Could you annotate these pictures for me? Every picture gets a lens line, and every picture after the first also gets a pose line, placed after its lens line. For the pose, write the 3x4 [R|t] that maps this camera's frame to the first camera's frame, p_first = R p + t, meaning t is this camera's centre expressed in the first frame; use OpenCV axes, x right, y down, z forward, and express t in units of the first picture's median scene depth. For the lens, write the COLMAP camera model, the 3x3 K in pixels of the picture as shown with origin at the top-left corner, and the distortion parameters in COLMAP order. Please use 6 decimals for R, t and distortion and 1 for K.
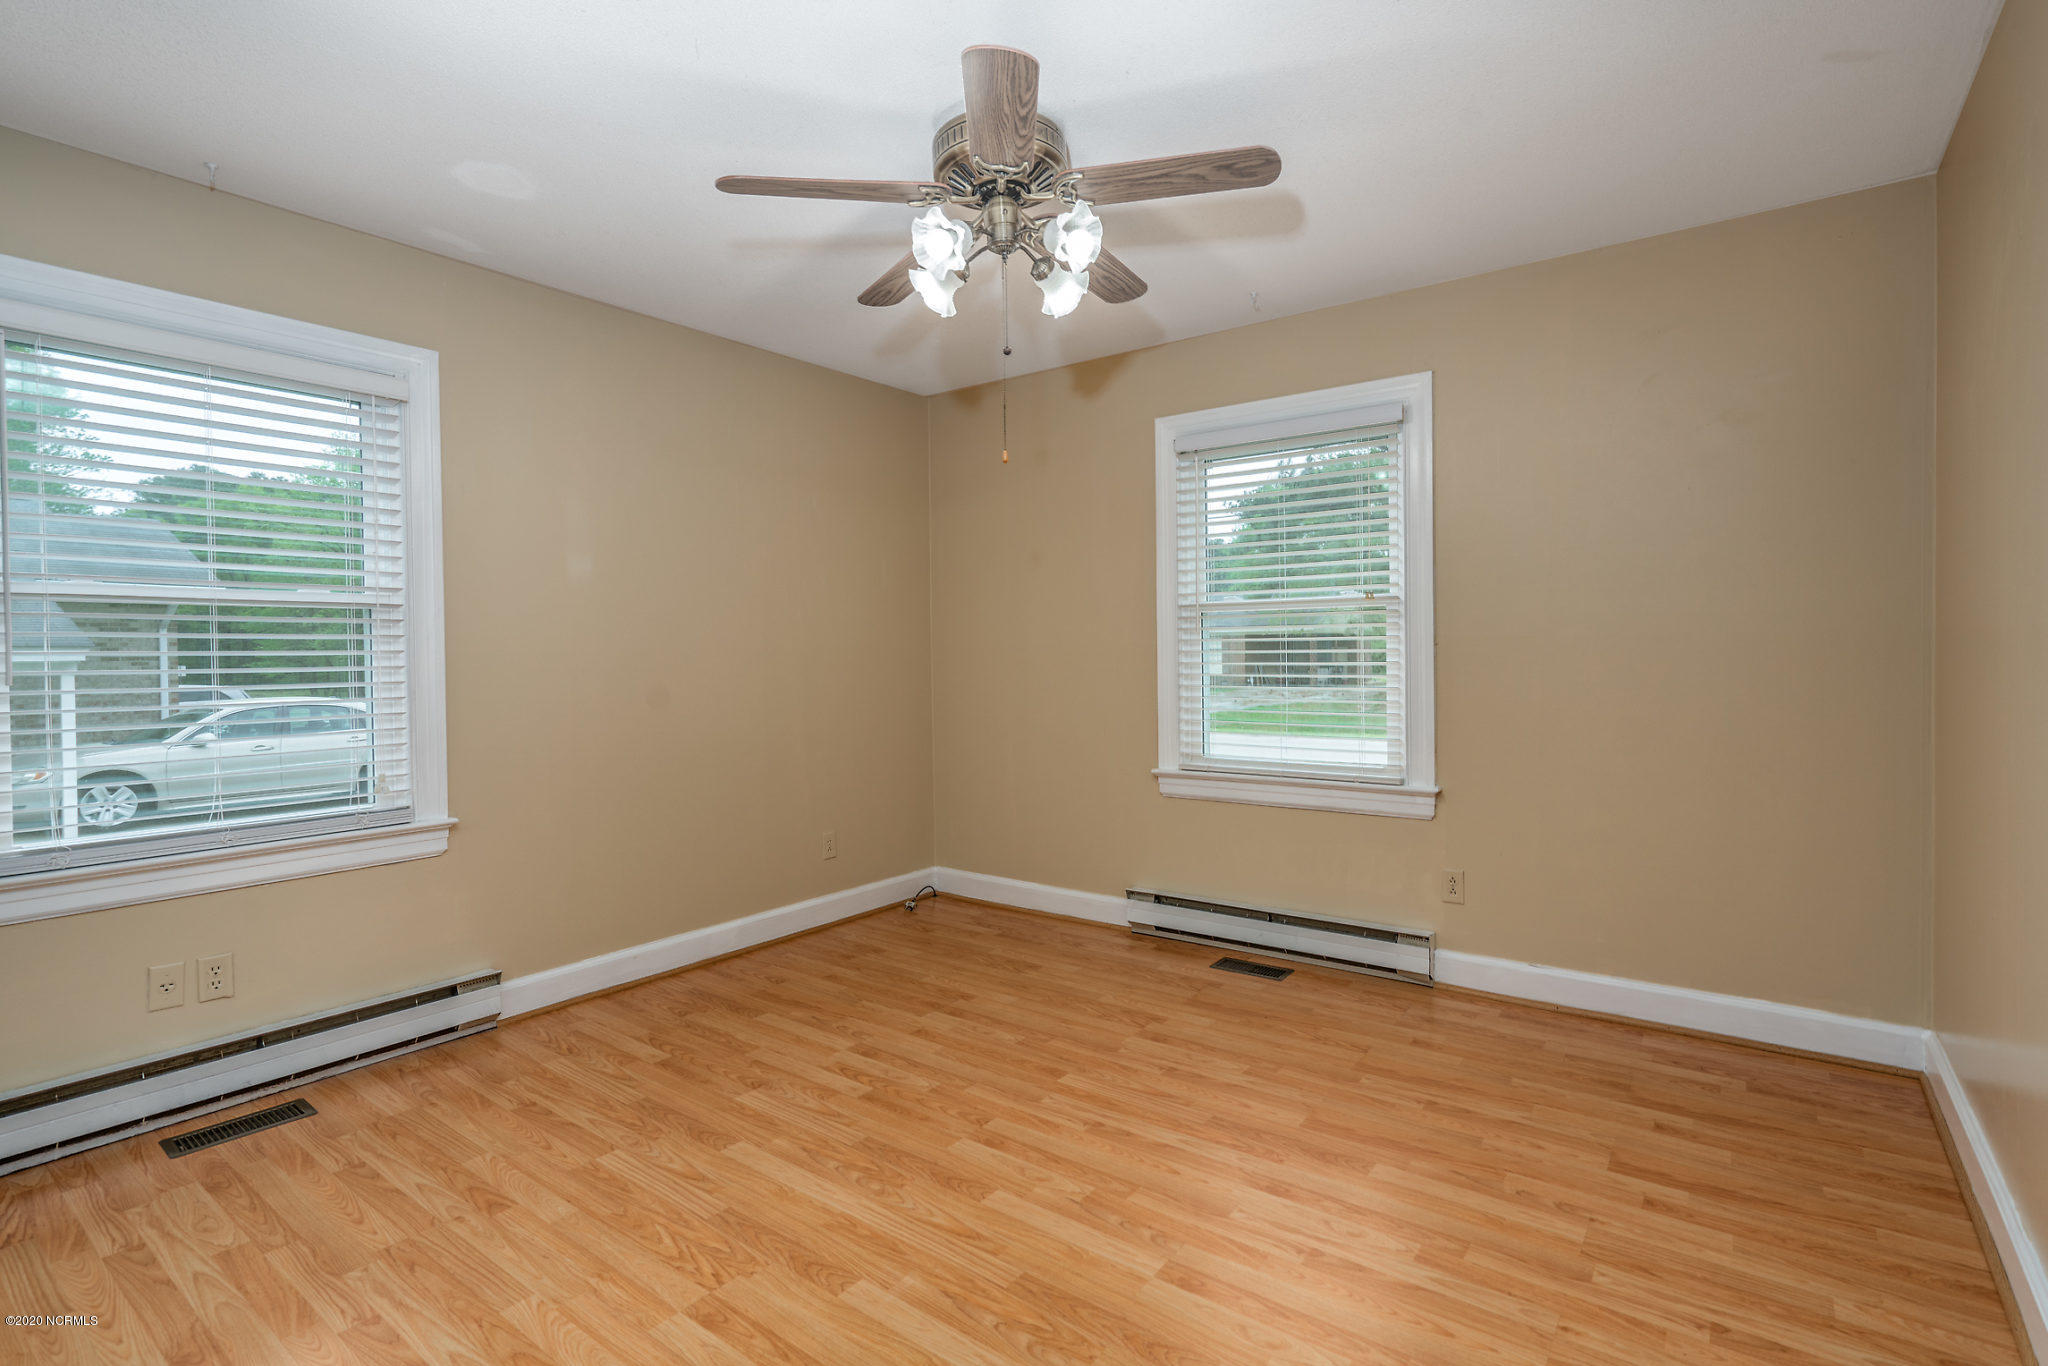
lens RADIAL K [[953.8, 0, 1037.2], [0, 953.8, 657.1], [0, 0, 1]] dist [-0.001652, -0.000116]
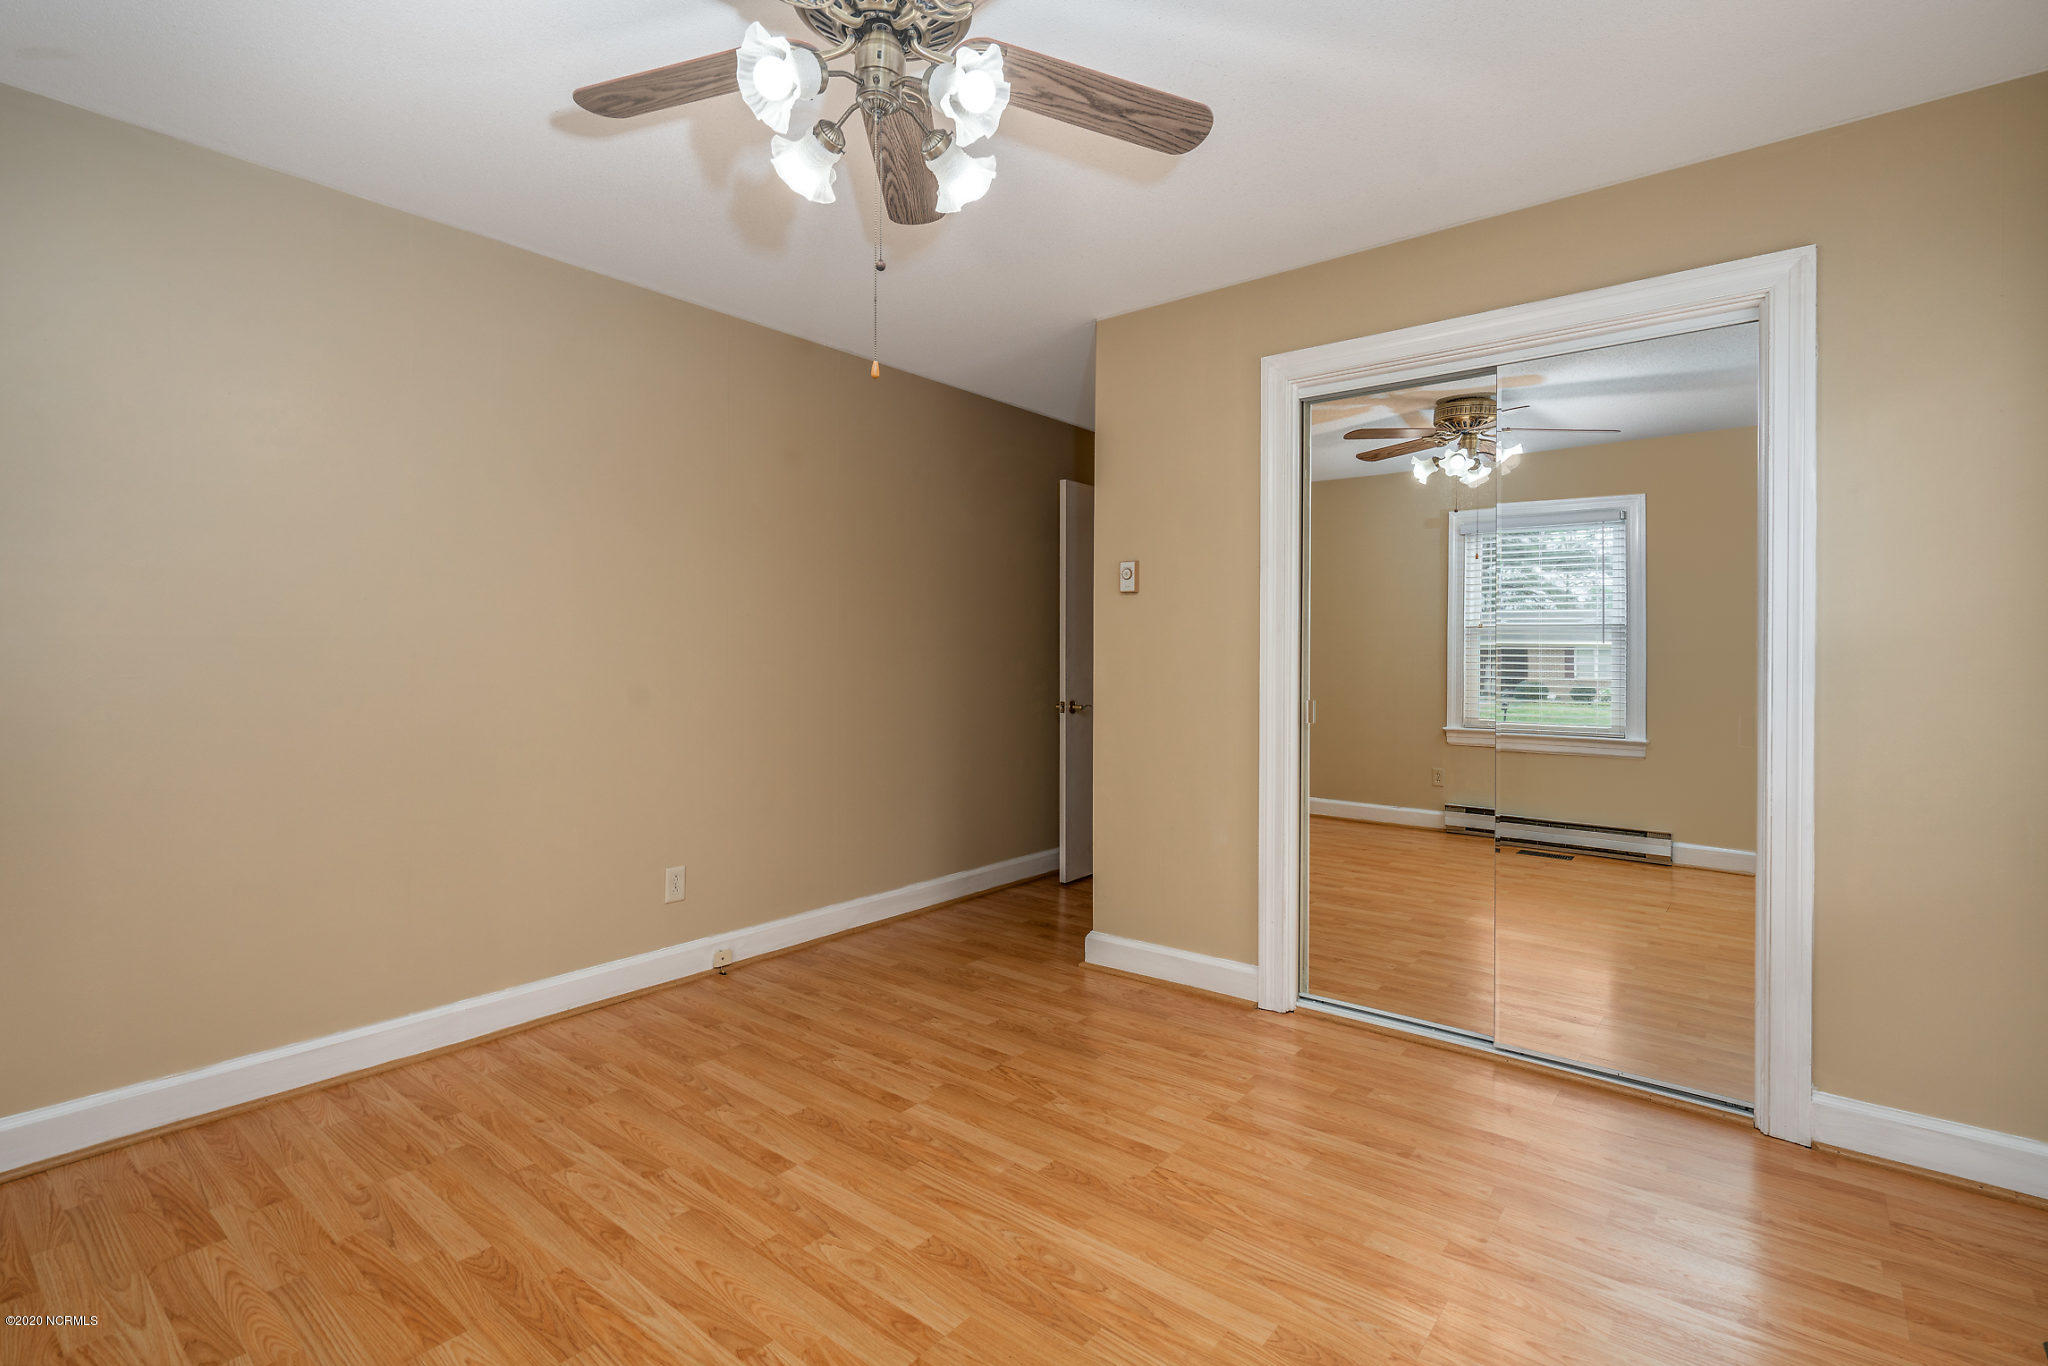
lens RADIAL K [[929.9, 0, 1031.7], [0, 929.9, 659.7], [0, 0, 1]] dist [-0.011463, 0.000674]
pose [[-0.999755, 0.010270, 0.019603, -0.186312], [0.010446, 0.999906, 0.008863, -0.001274], [-0.019511, 0.009066, -0.999769, 1.959108]]
